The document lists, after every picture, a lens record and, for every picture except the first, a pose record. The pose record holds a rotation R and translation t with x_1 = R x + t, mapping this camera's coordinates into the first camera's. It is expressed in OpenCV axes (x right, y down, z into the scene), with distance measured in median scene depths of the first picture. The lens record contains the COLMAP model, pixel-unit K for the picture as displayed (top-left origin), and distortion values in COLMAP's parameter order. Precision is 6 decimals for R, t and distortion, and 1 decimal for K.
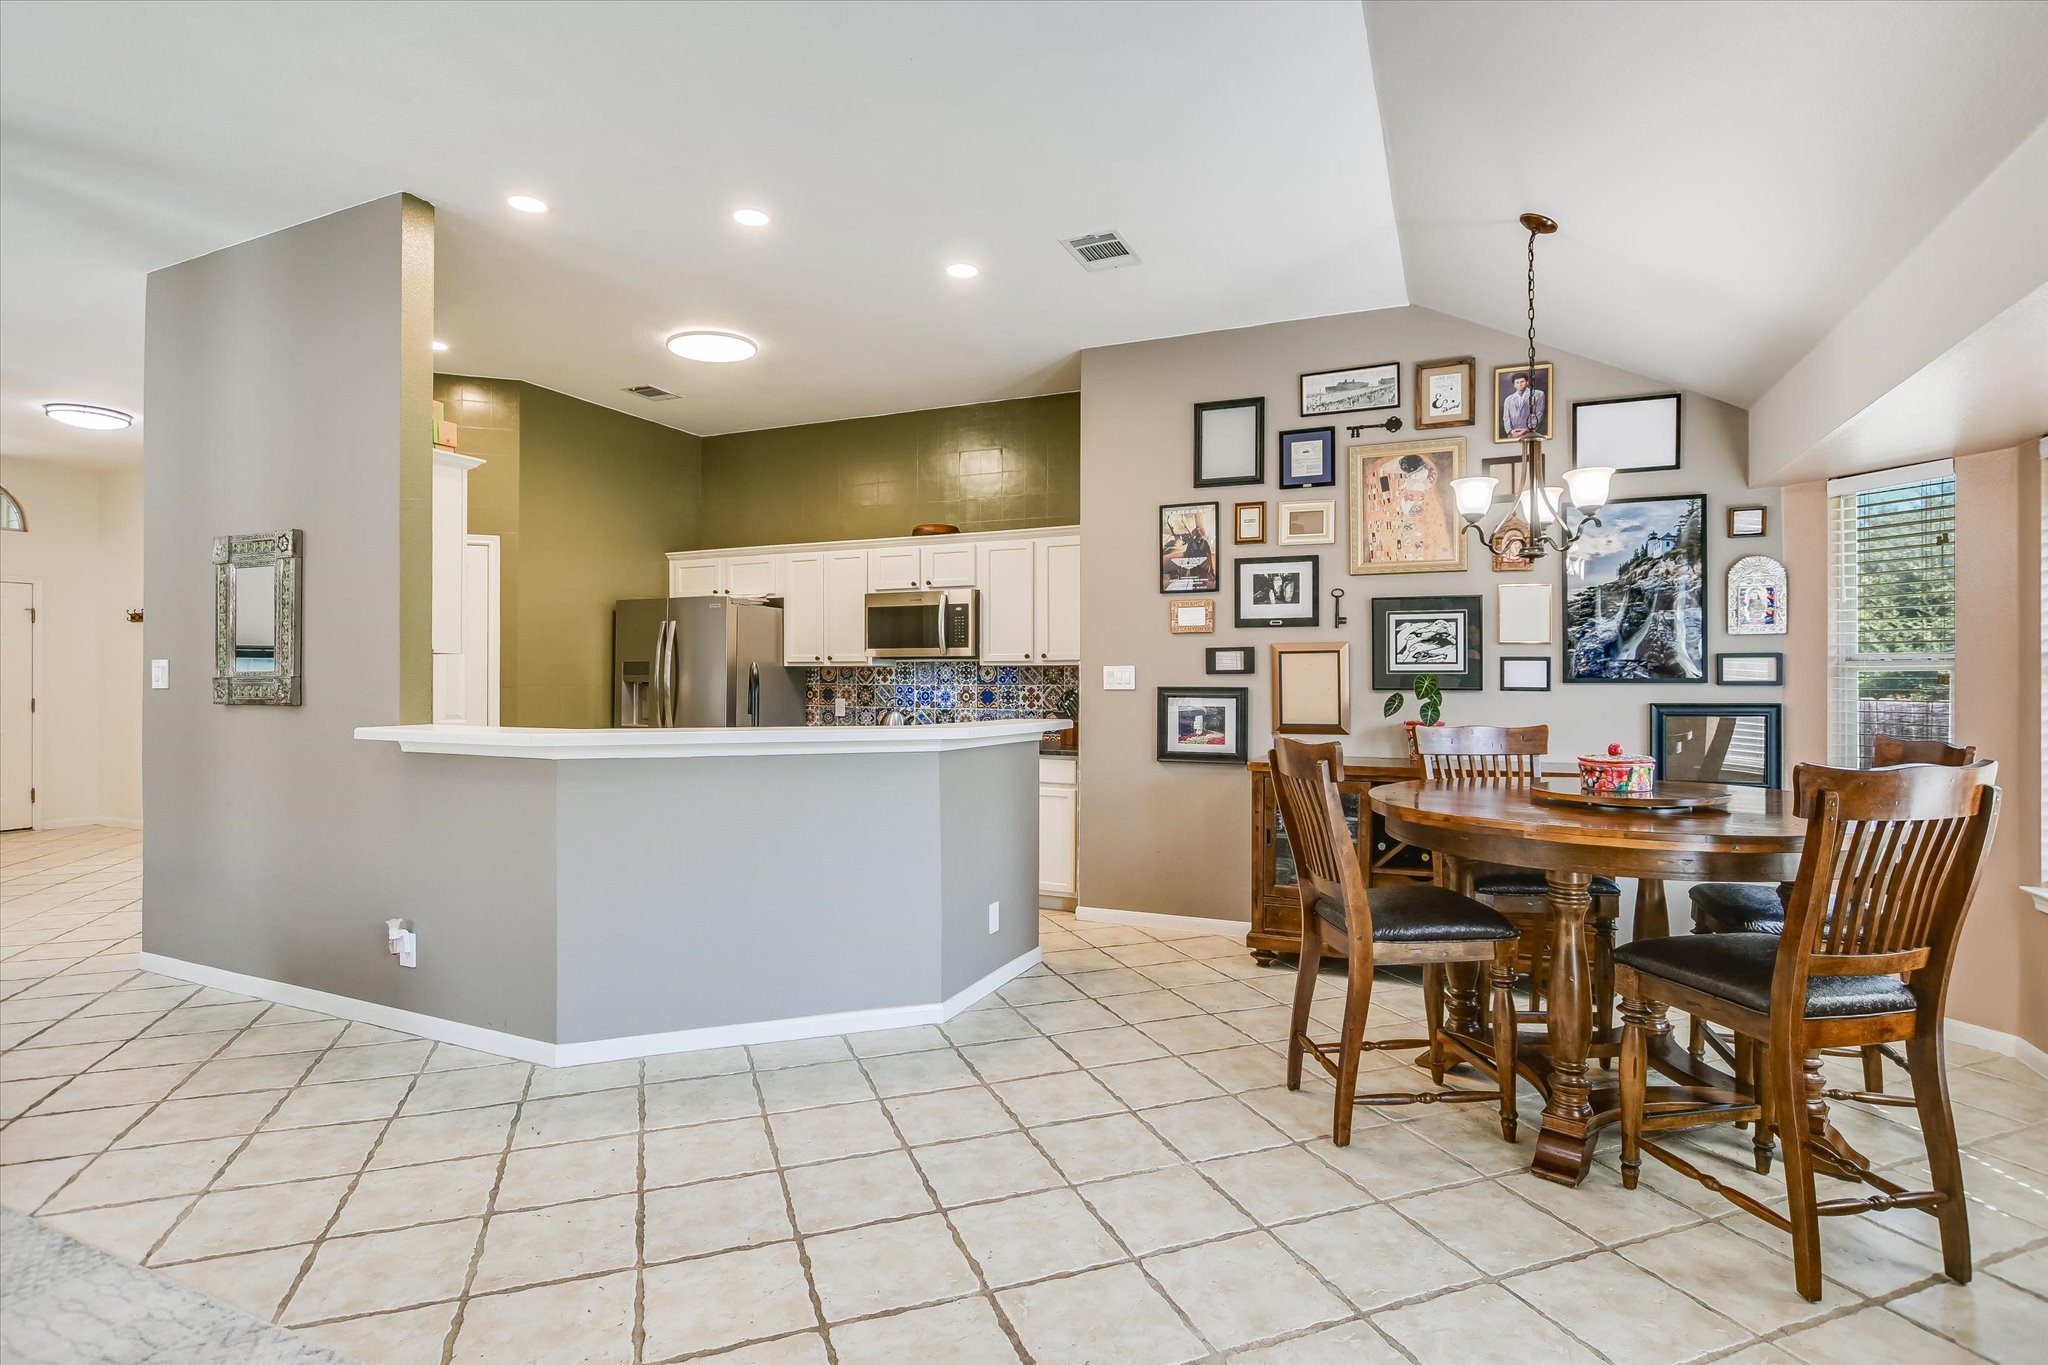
lens RADIAL K [[994.4, 0, 1019.5], [0, 994.4, 669.2], [0, 0, 1]] dist [-0.009658, 0.003685]
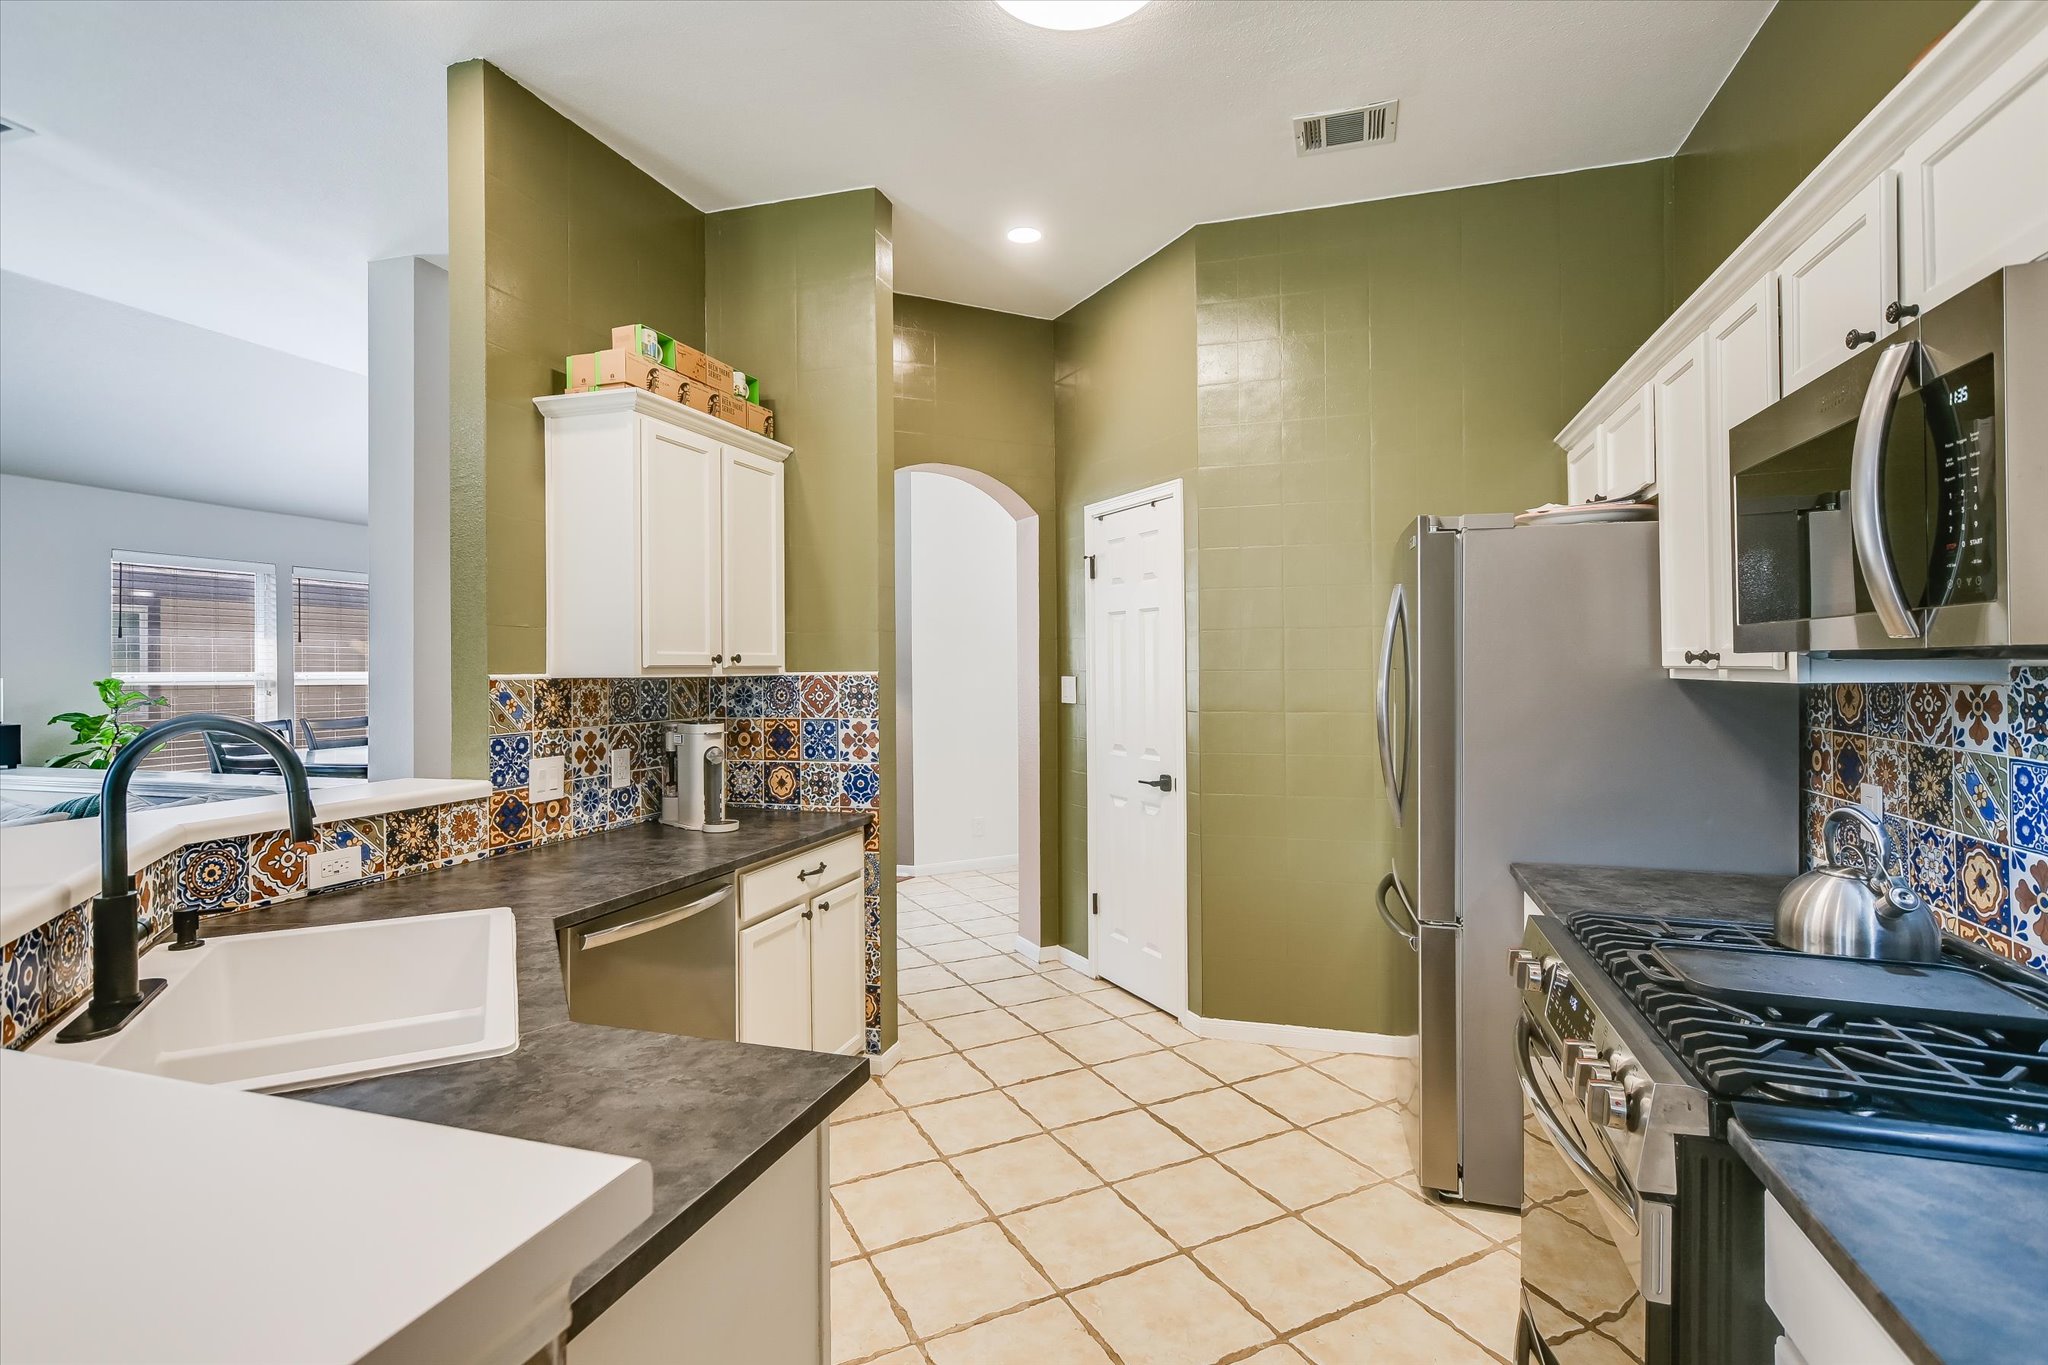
lens RADIAL K [[994.4, 0, 1027.1], [0, 994.4, 658.2], [0, 0, 1]] dist [-0.009658, 0.003685]
pose [[0.124586, -0.010138, -0.992157, 0.123701], [0.014768, 0.999856, -0.008362, -0.014661], [0.992099, -0.013610, 0.124718, 0.967748]]
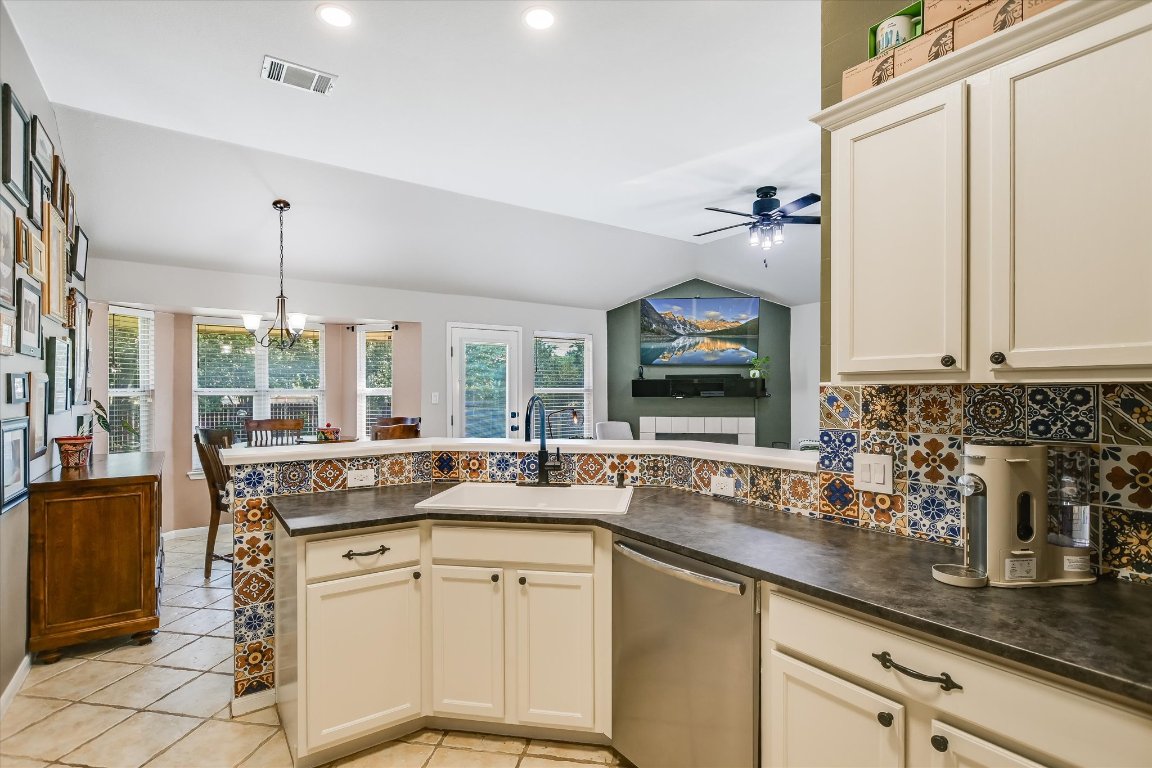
lens RADIAL K [[566.8, 0, 574.1], [0, 566.8, 389.6], [0, 0, 1]] dist [-0.010342, -0.001801]
pose [[-0.857772, 0.001327, 0.514028, -0.507142], [-0.004990, 0.999928, -0.010908, -0.003767], [-0.514005, -0.011921, -0.857704, 1.189443]]
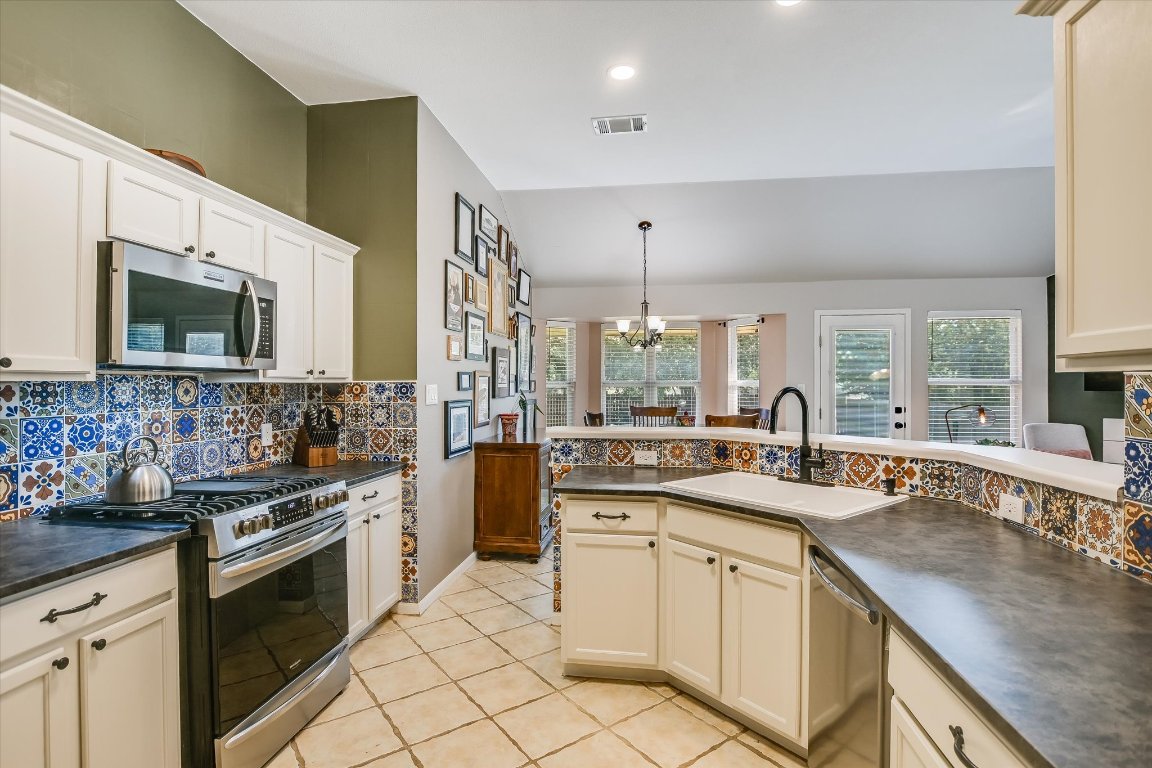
lens RADIAL K [[566.8, 0, 574.6], [0, 566.8, 386.2], [0, 0, 1]] dist [-0.010342, -0.001801]
pose [[-0.270627, -0.005098, 0.962671, -0.639780], [-0.007688, 0.999966, 0.003134, -0.004917], [-0.962653, -0.006553, -0.270657, 1.078255]]
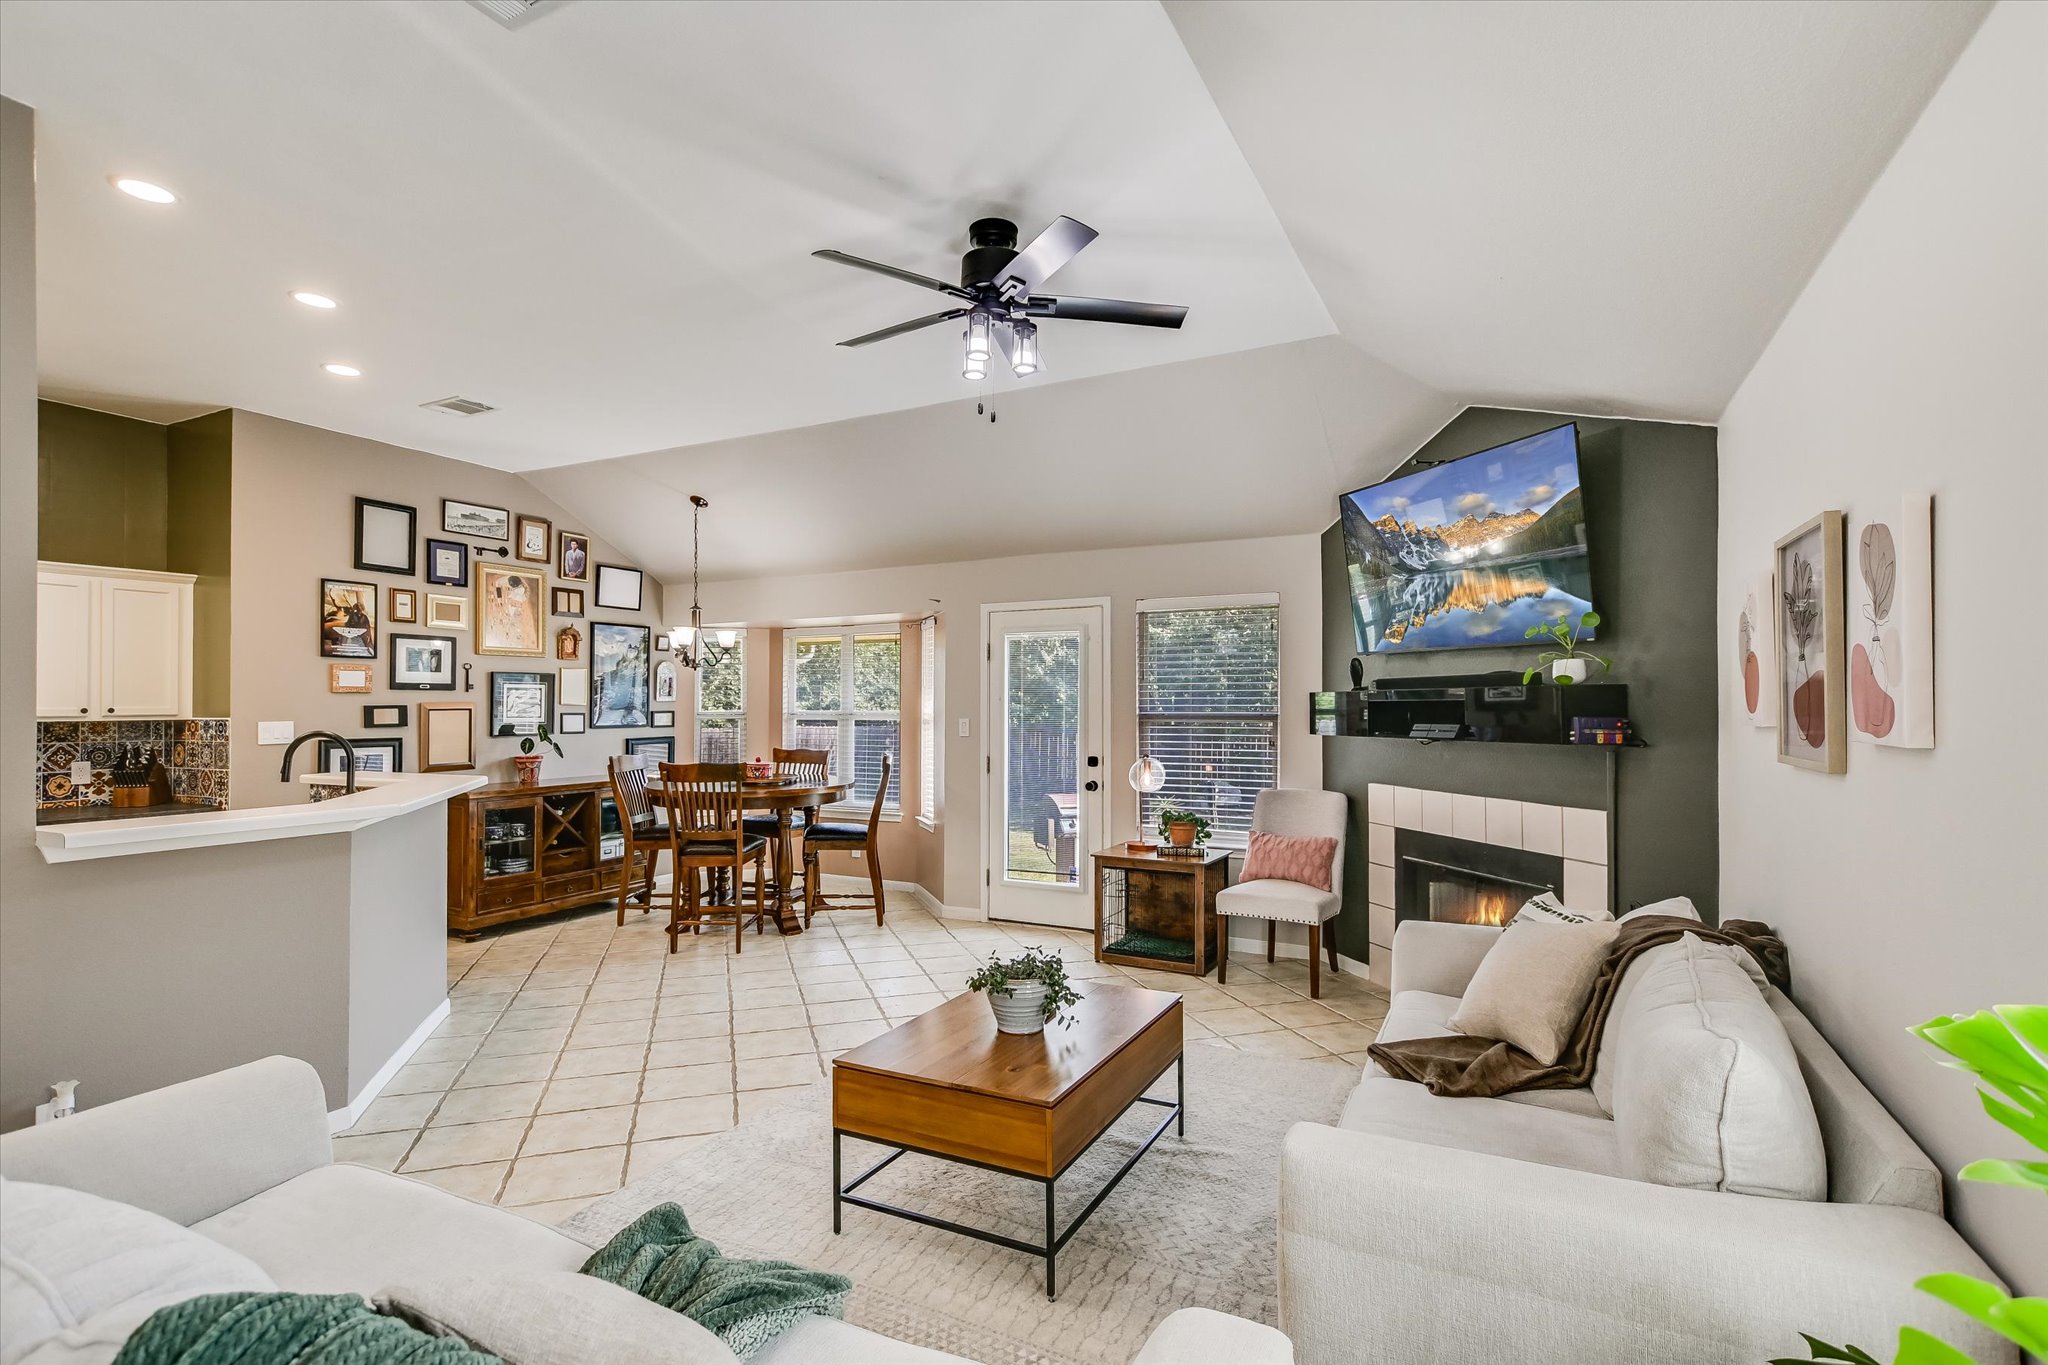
lens RADIAL K [[994.4, 0, 1006.0], [0, 994.4, 699.9], [0, 0, 1]] dist [-0.009658, 0.003685]
pose [[0.067420, 0.003102, 0.997720, -0.956569], [-0.007753, 0.999967, -0.002585, -0.031710], [-0.997695, -0.007561, 0.067442, 0.161503]]
